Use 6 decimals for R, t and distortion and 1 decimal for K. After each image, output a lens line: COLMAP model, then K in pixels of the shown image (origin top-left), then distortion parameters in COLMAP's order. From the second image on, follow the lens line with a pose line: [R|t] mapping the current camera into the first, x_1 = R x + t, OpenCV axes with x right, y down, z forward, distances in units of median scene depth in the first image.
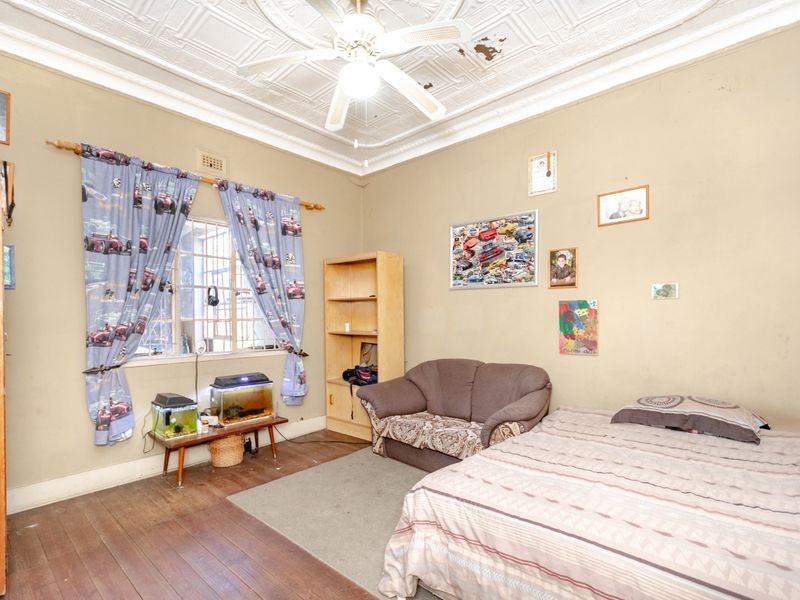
lens RADIAL K [[684.2, 0, 404.7], [0, 684.2, 300.1], [0, 0, 1]] dist [0.131207, -0.165451]
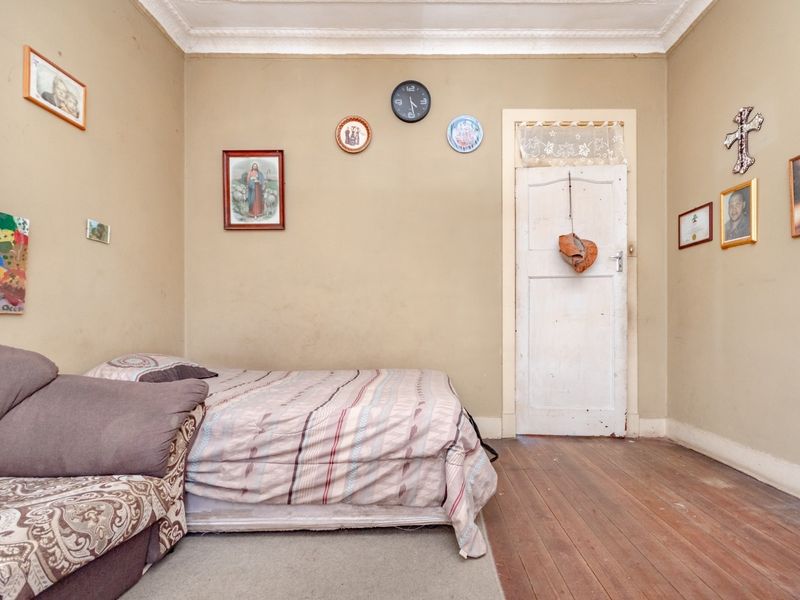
lens RADIAL K [[684.2, 0, 404.7], [0, 684.2, 300.1], [0, 0, 1]] dist [0.131207, -0.165451]
pose [[-0.847899, 0.026305, 0.529505, -0.314424], [-0.015868, 0.997062, -0.074942, 0.108593], [-0.529920, -0.071945, -0.844990, 1.338462]]
